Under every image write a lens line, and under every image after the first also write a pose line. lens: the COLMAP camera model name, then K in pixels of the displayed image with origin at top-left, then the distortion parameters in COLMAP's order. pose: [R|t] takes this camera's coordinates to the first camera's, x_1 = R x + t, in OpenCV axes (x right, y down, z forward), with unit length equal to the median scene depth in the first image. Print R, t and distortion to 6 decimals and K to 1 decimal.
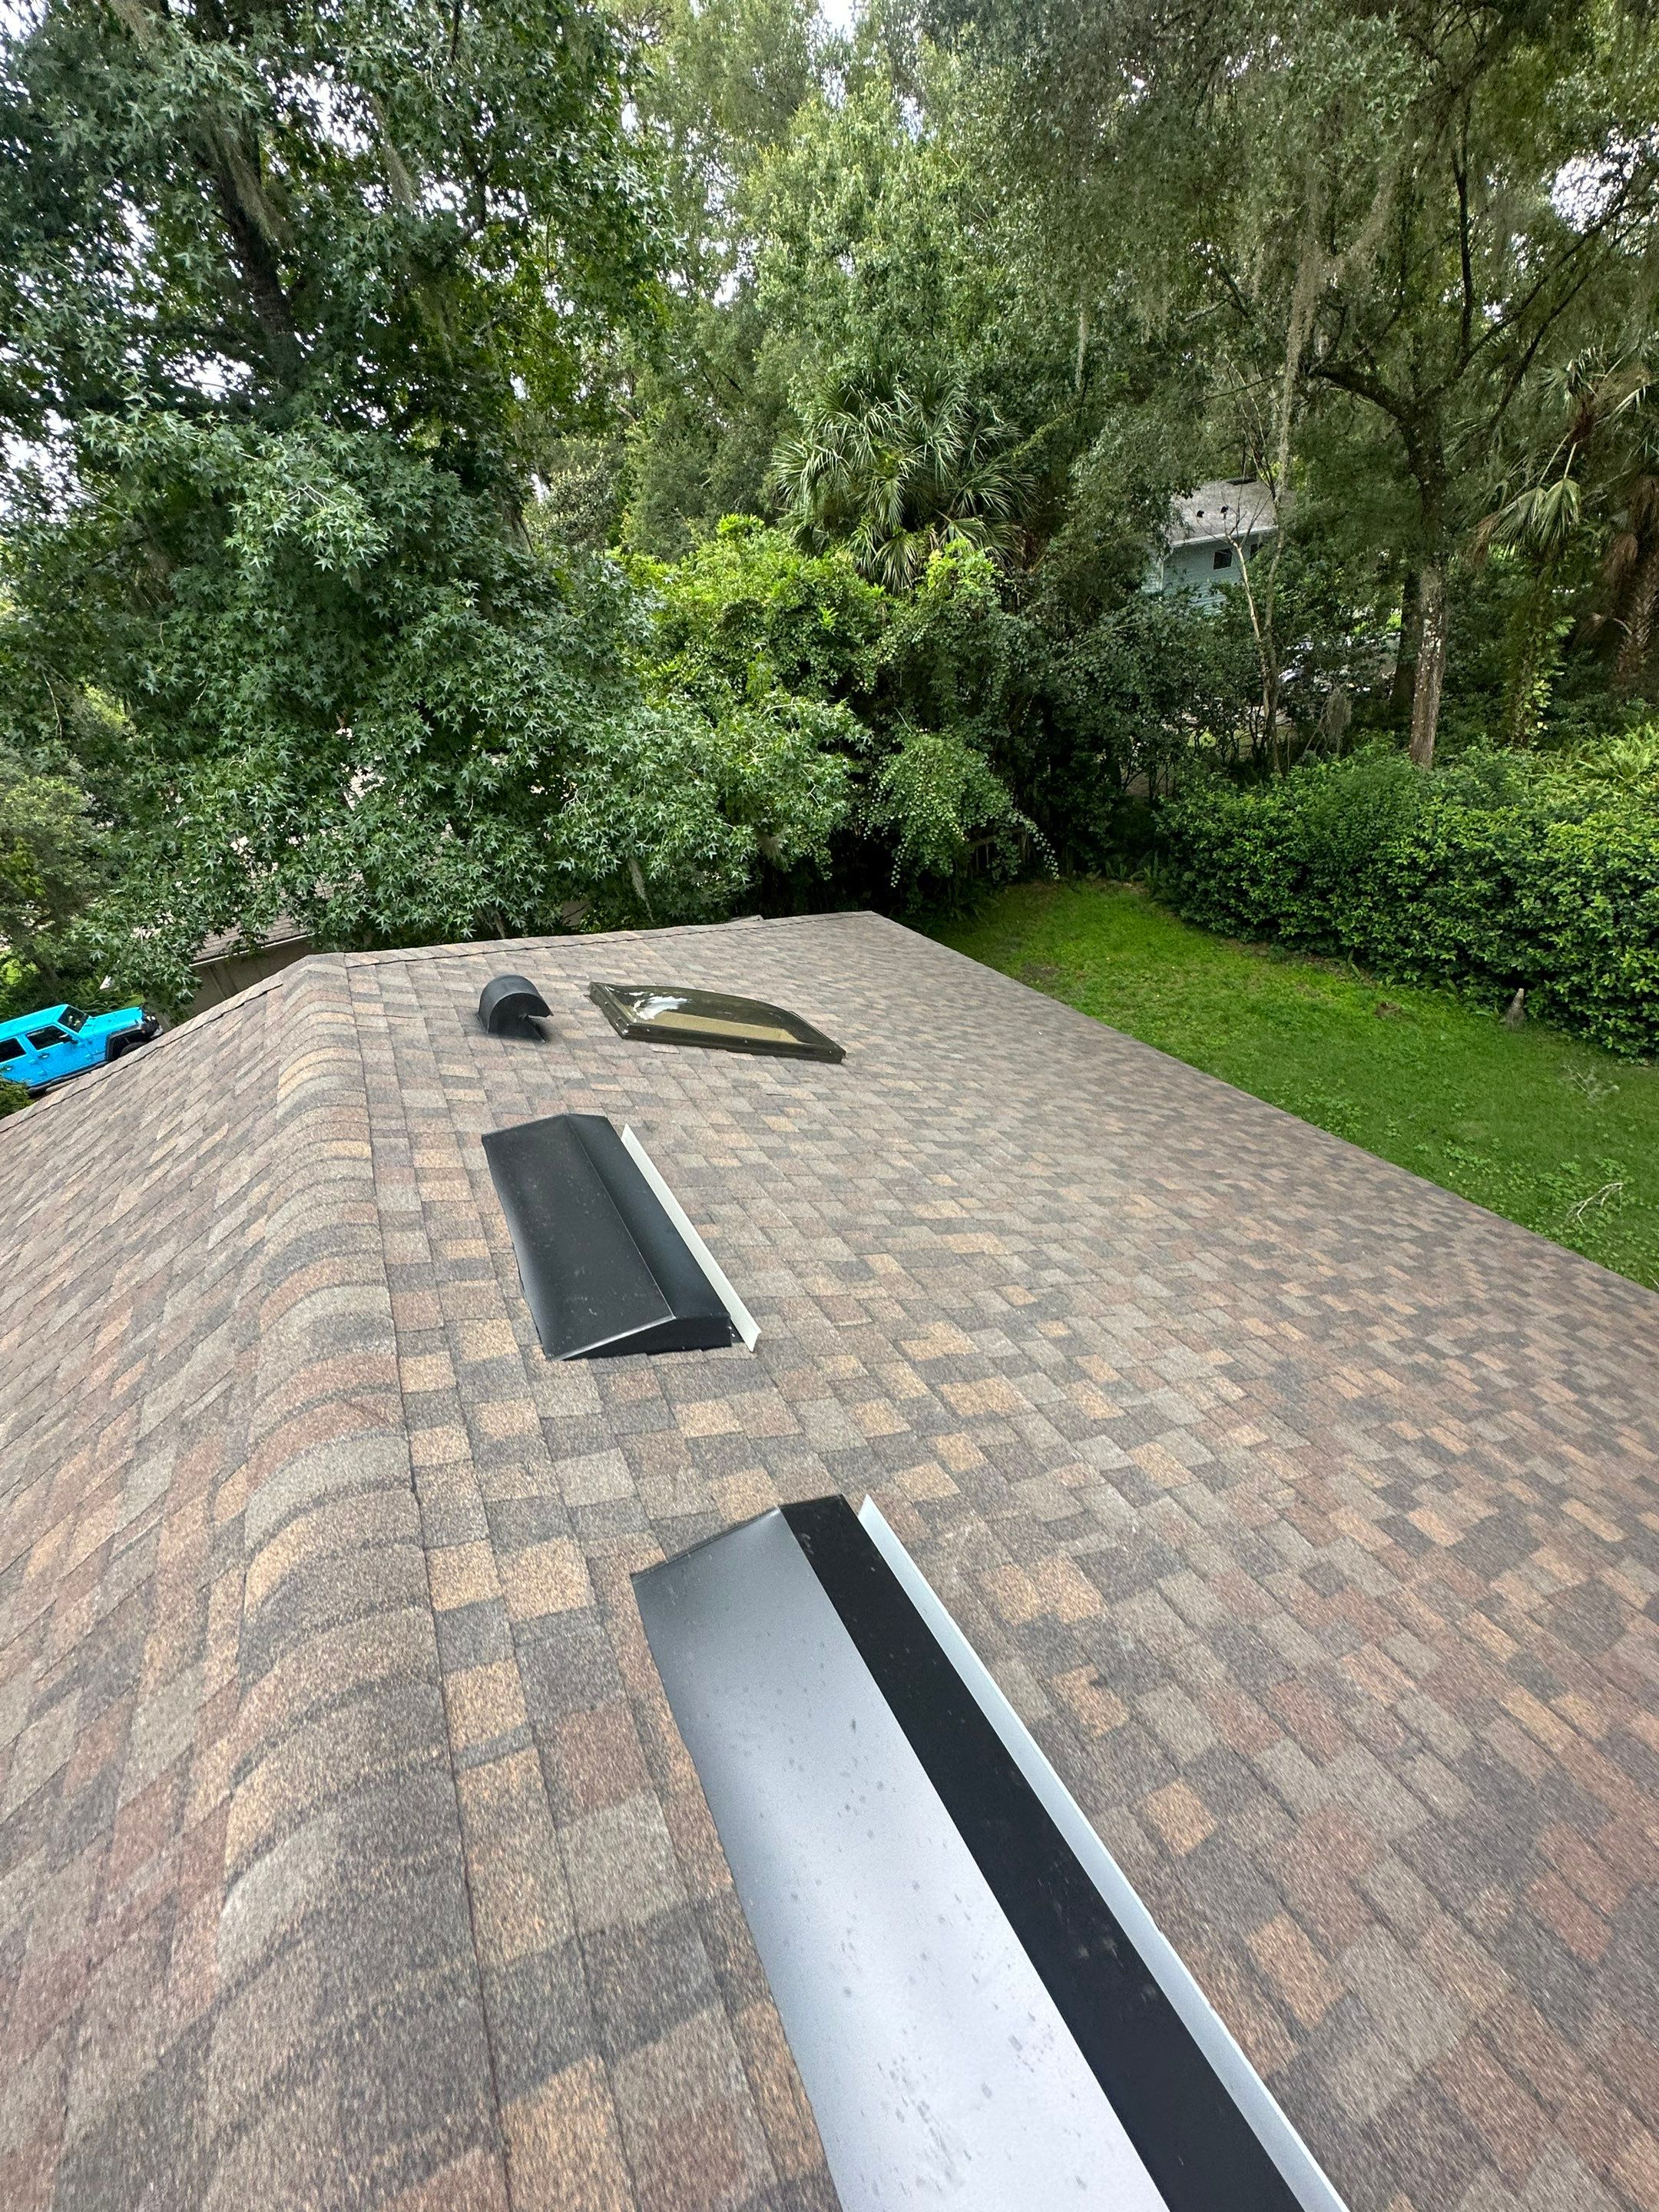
lens RADIAL K [[887.3, 0, 829.5], [0, 887.3, 1106.0], [0, 0, 1]] dist [0.006683, 0.000046]
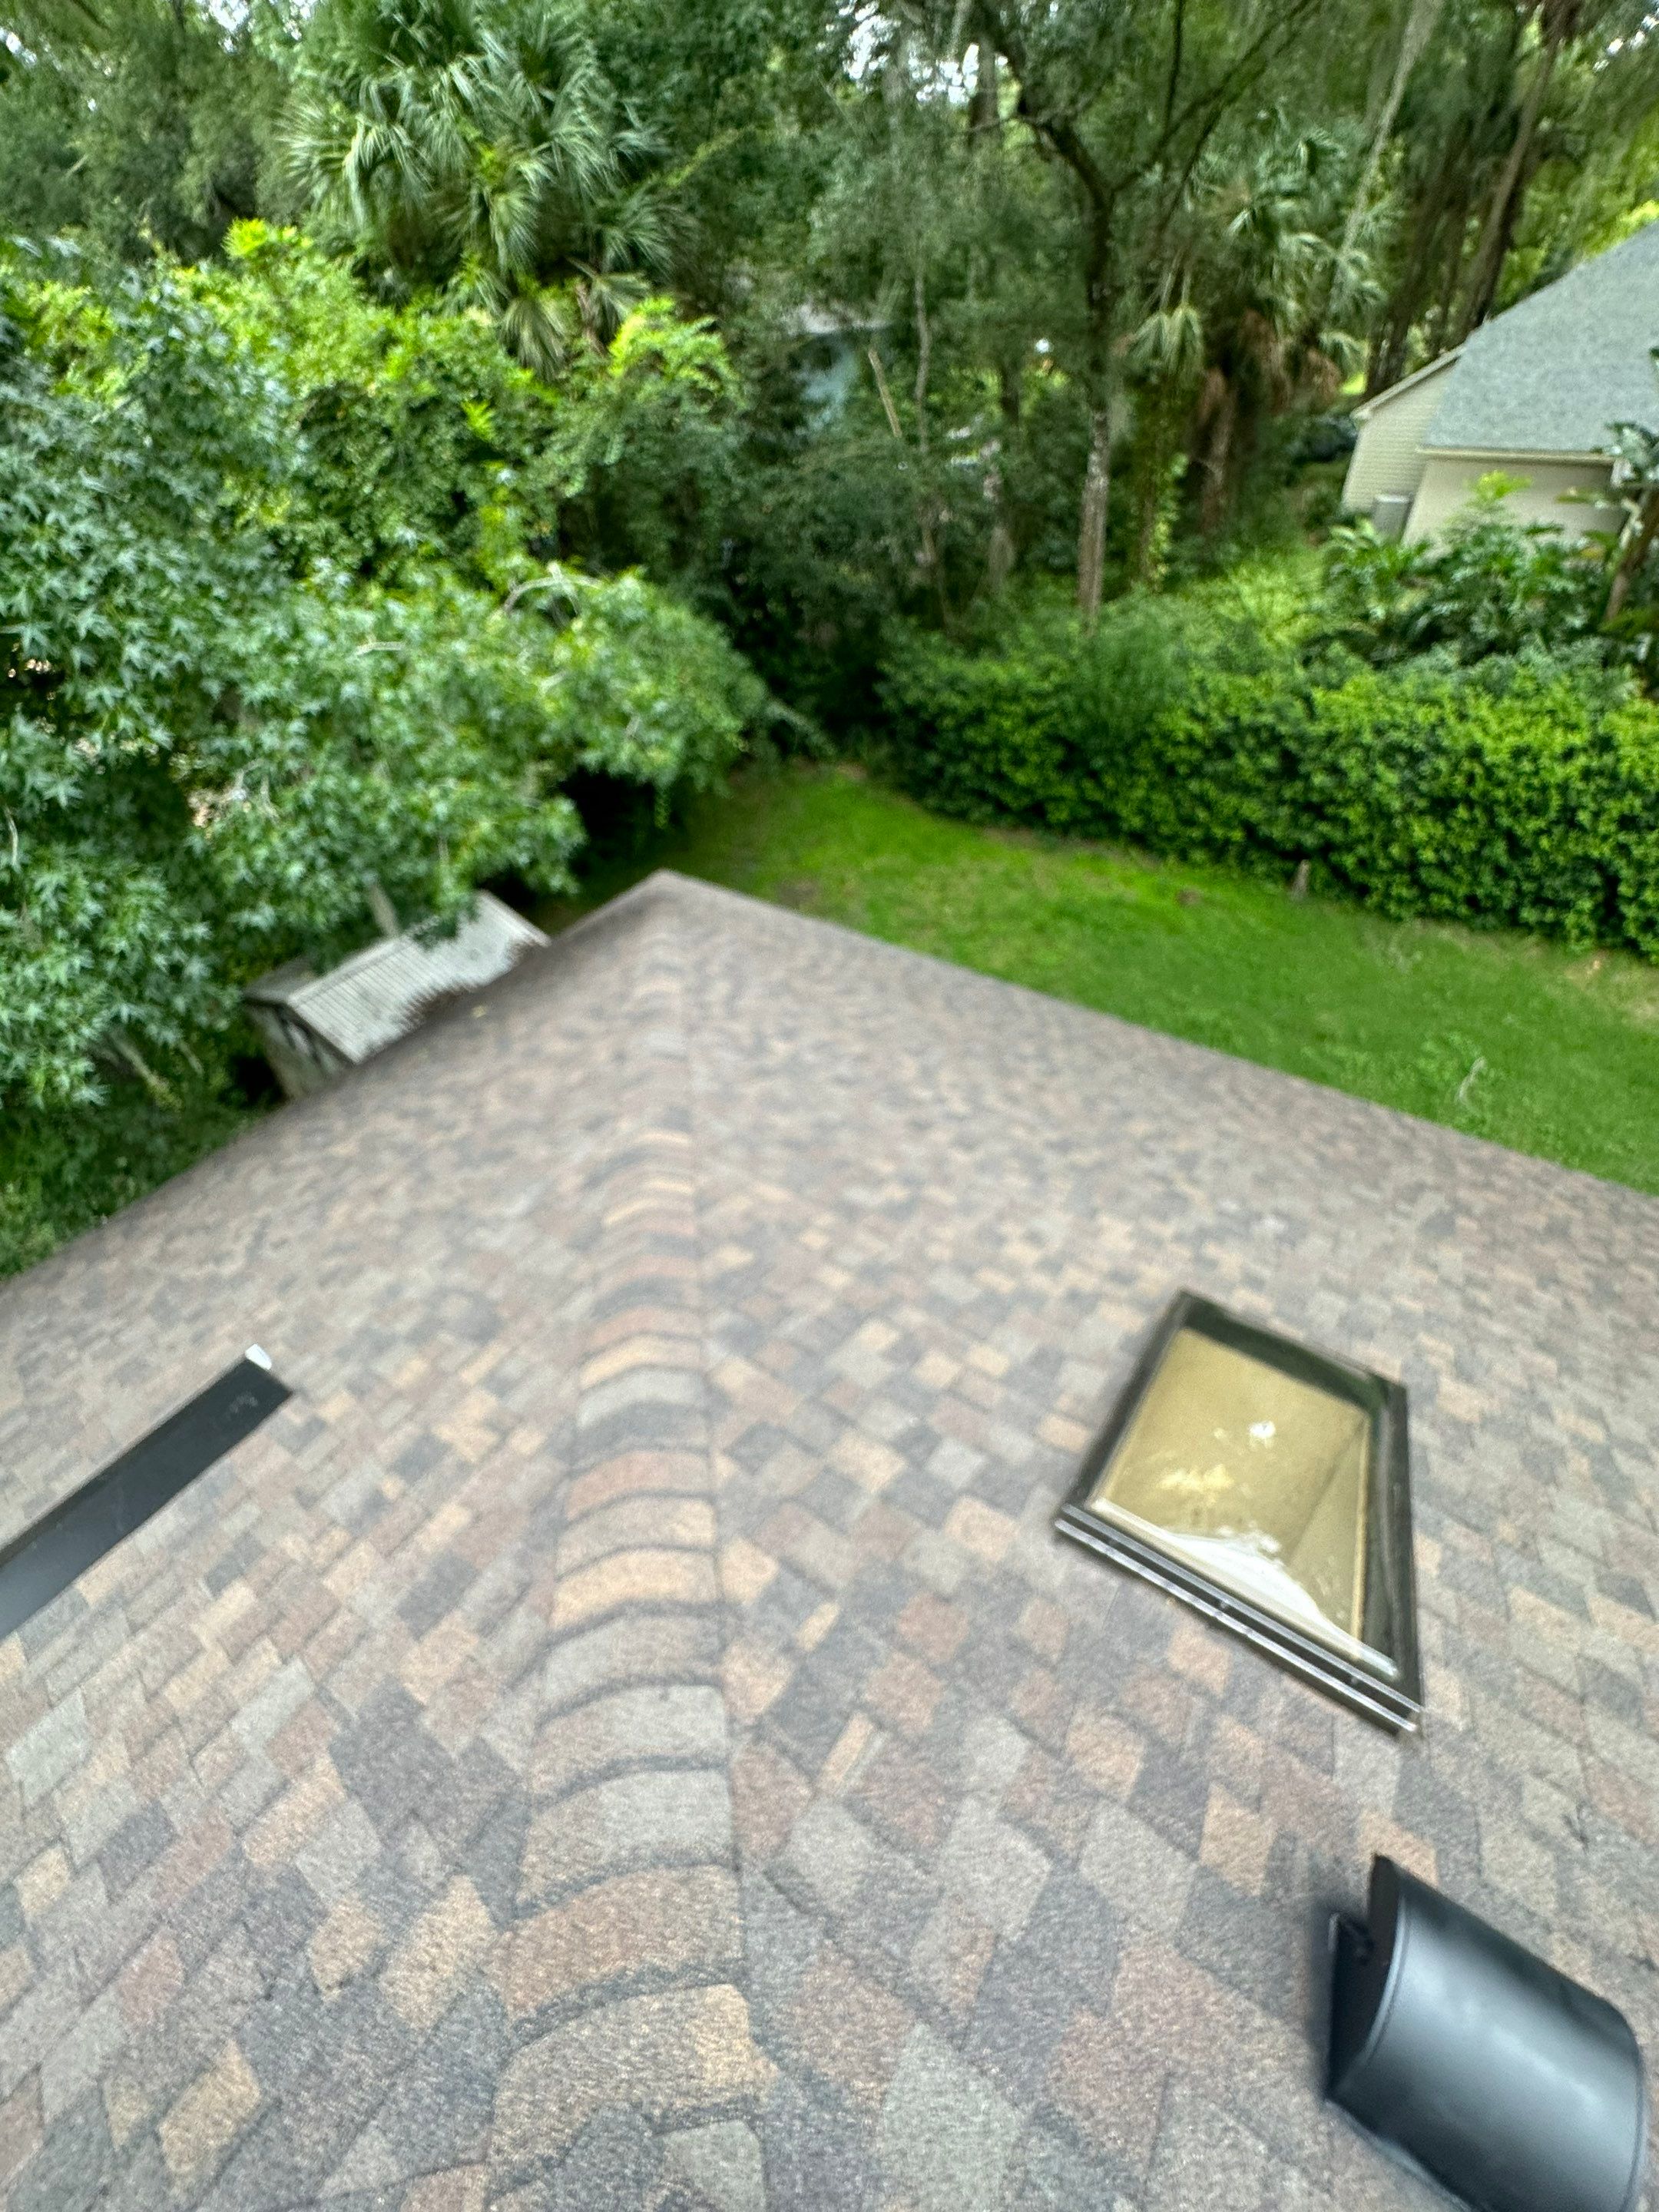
lens RADIAL K [[905.5, 0, 818.6], [0, 905.5, 1095.5], [0, 0, 1]] dist [-0.000734, 0.000173]
pose [[0.884606, -0.242409, 0.398384, -0.177279], [0.183377, 0.966278, 0.180776, -0.151540], [-0.428772, -0.086861, 0.899227, 0.266106]]
